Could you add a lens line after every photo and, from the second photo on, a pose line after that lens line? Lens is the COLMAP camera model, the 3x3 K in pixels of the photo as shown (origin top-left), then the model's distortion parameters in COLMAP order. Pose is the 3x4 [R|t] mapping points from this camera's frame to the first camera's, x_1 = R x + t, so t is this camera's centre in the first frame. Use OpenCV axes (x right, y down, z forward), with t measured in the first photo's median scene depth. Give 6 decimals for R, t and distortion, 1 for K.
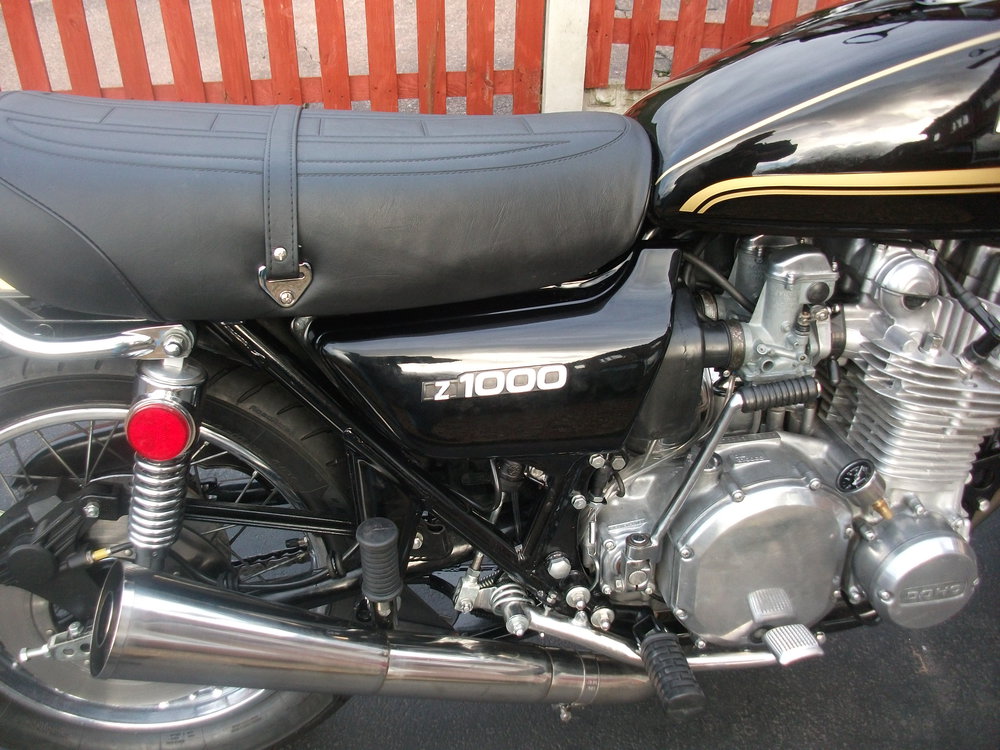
lens RADIAL K [[952.4, 0, 467.1], [0, 952.4, 383.3], [0, 0, 1]] dist [-0.141720, 0.075613]
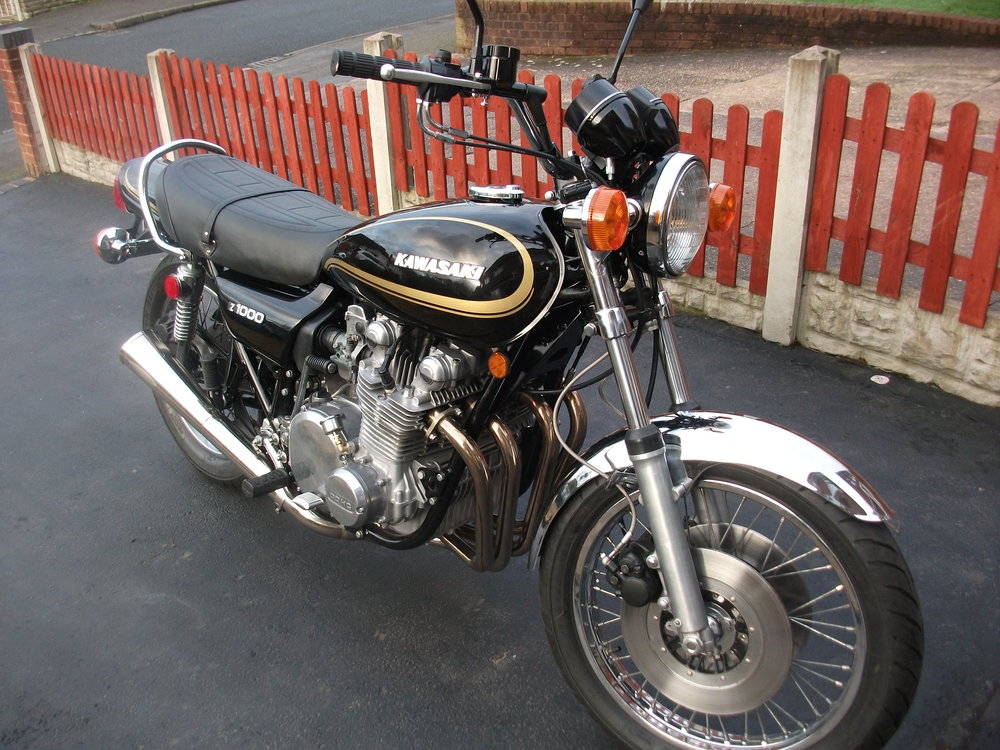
lens RADIAL K [[952.4, 0, 467.1], [0, 952.4, 383.3], [0, 0, 1]] dist [-0.141720, 0.075613]
pose [[0.625094, 0.359041, -0.693071, 1.892799], [-0.428407, 0.900048, 0.079876, -0.242140], [0.652476, 0.246987, 0.716431, -0.247115]]
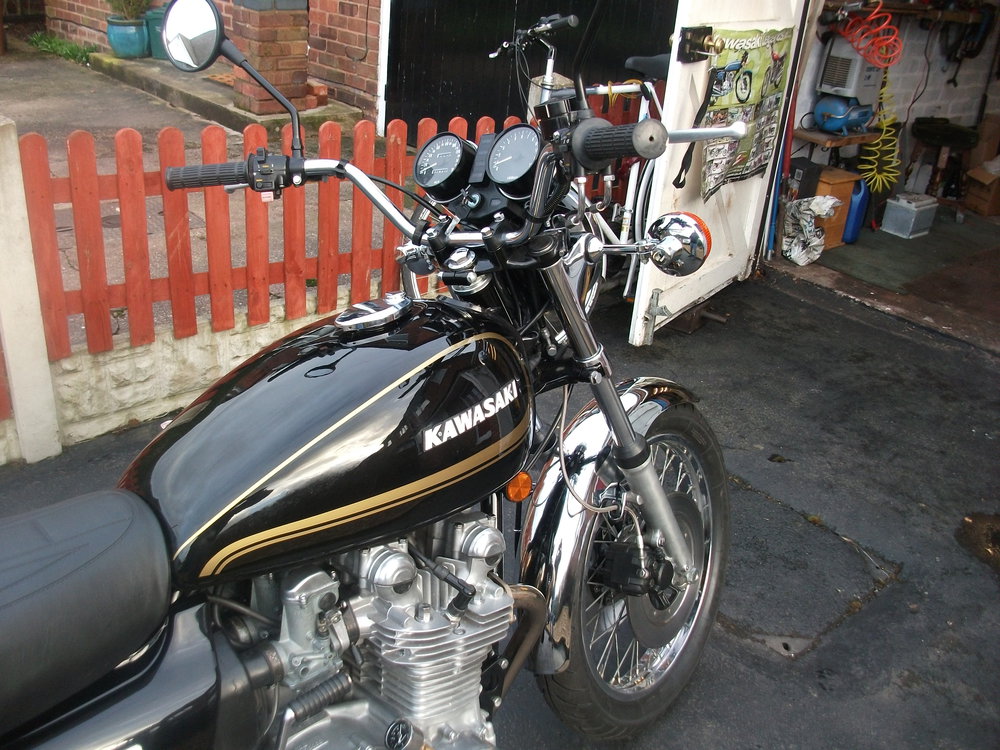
lens RADIAL K [[952.4, 0, 467.1], [0, 952.4, 383.3], [0, 0, 1]] dist [-0.141720, 0.075613]
pose [[0.835529, -0.204595, 0.509933, -0.036225], [0.283621, 0.955479, -0.081357, -0.210726], [-0.470585, 0.212604, 0.856358, -0.185916]]
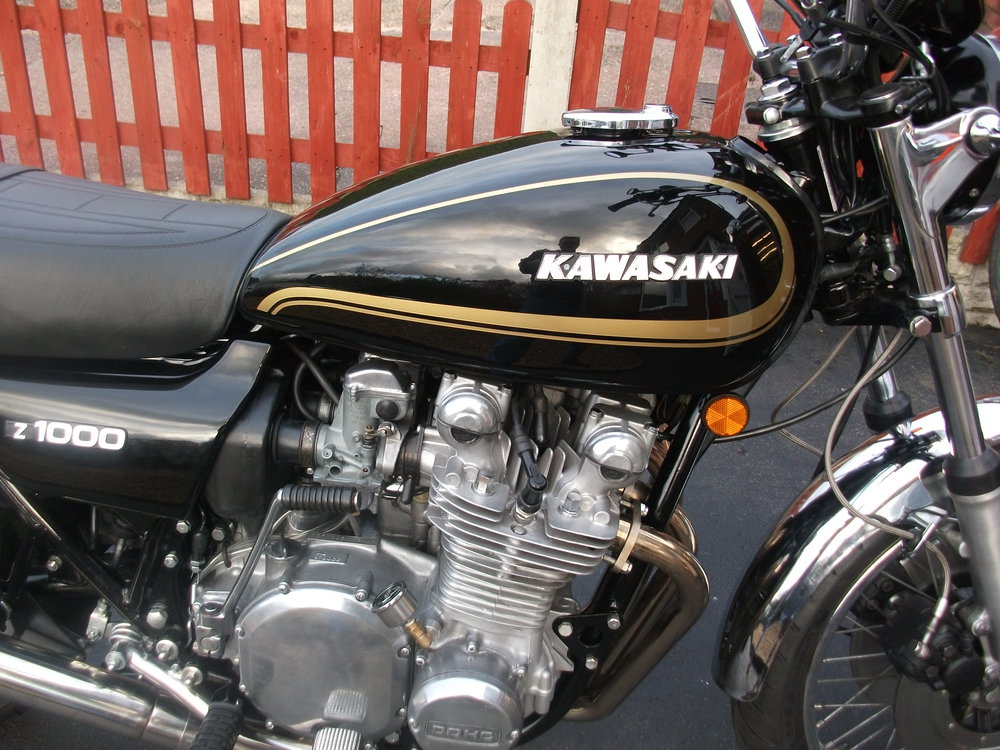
lens RADIAL K [[952.4, 0, 467.1], [0, 952.4, 383.3], [0, 0, 1]] dist [-0.141720, 0.075613]
pose [[0.969095, 0.181495, -0.167075, 0.612294], [-0.192553, 0.979886, -0.052418, -0.085605], [0.154200, 0.082969, 0.984550, -0.010100]]
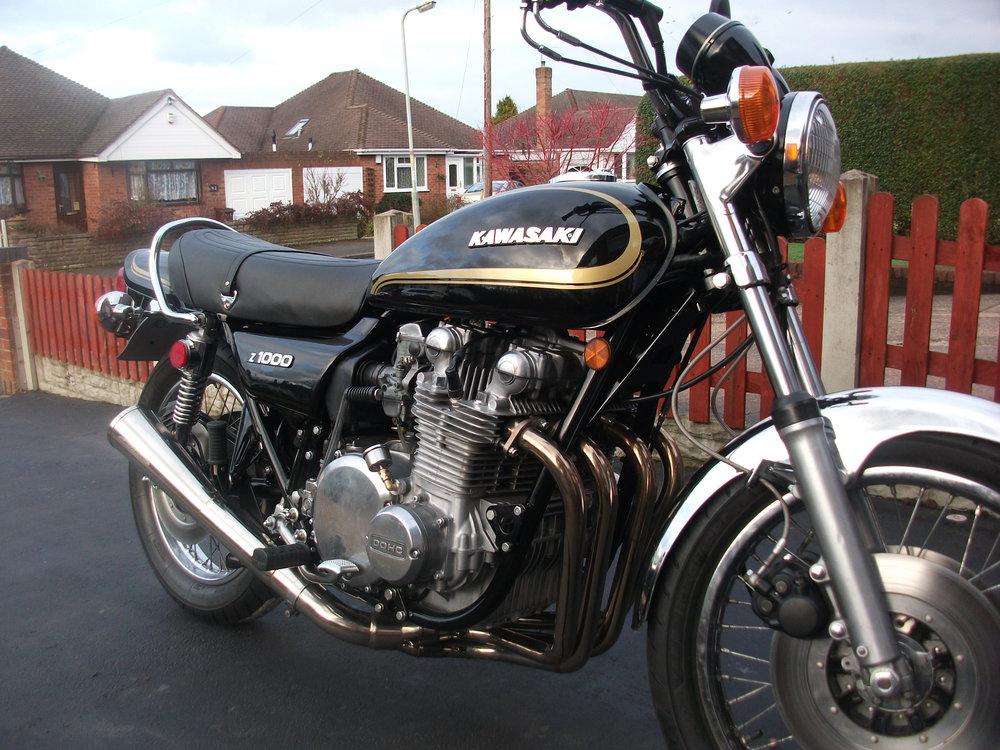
lens RADIAL K [[952.4, 0, 467.1], [0, 952.4, 383.3], [0, 0, 1]] dist [-0.141720, 0.075613]
pose [[0.650238, 0.138154, -0.747064, 1.654873], [-0.437100, 0.872310, -0.219132, 0.275286], [0.621397, 0.469029, 0.627596, 0.033289]]
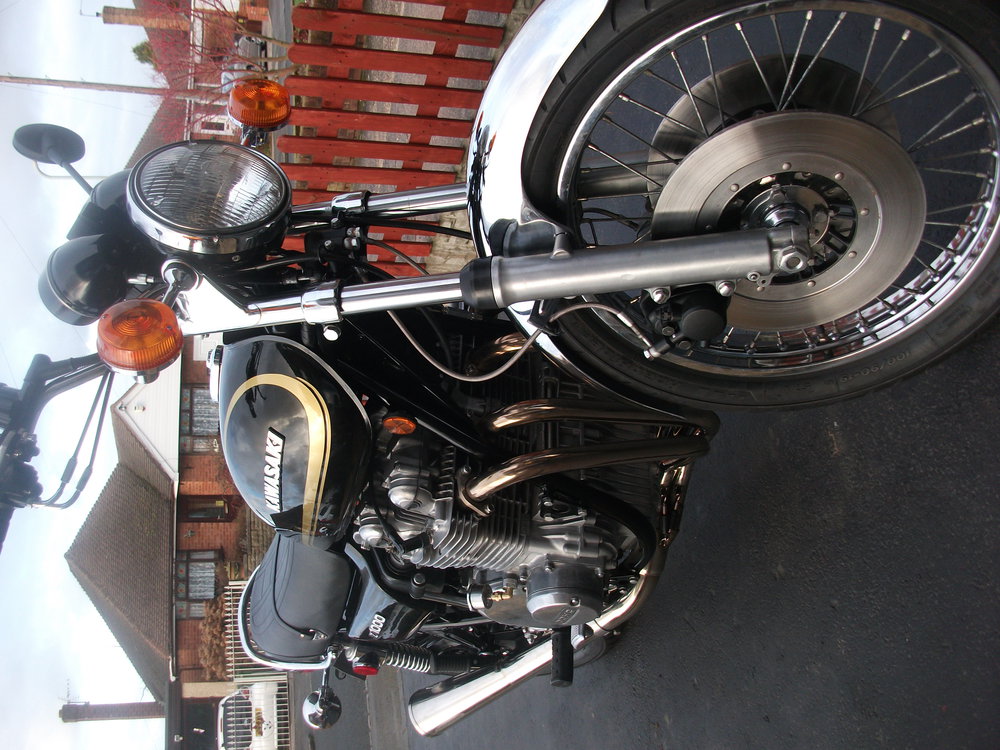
lens RADIAL K [[952.4, 0, 467.1], [0, 952.4, 383.3], [0, 0, 1]] dist [-0.141720, 0.075613]
pose [[0.242772, -0.404389, -0.881778, 1.972920], [0.822587, 0.567631, -0.033844, -0.065029], [0.514211, -0.717122, 0.470450, 0.470286]]
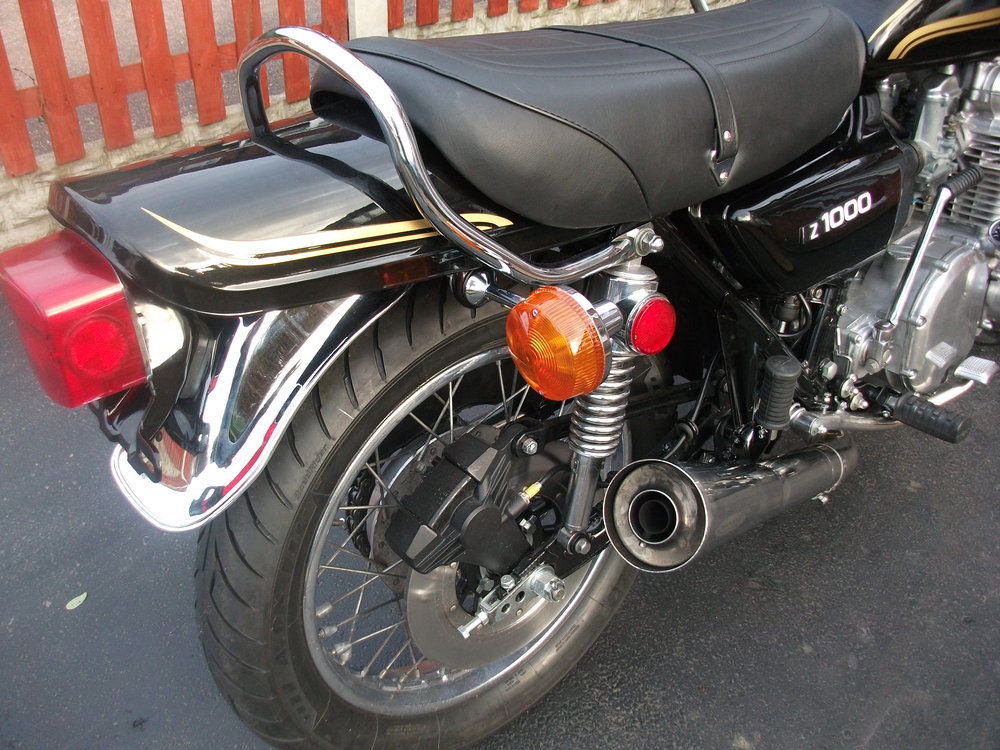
lens RADIAL K [[952.4, 0, 467.1], [0, 952.4, 383.3], [0, 0, 1]] dist [-0.141720, 0.075613]
pose [[0.859696, -0.305181, 0.409618, -0.871412], [0.291515, 0.951618, 0.097168, -0.047723], [-0.419453, 0.035875, 0.907068, 0.108919]]
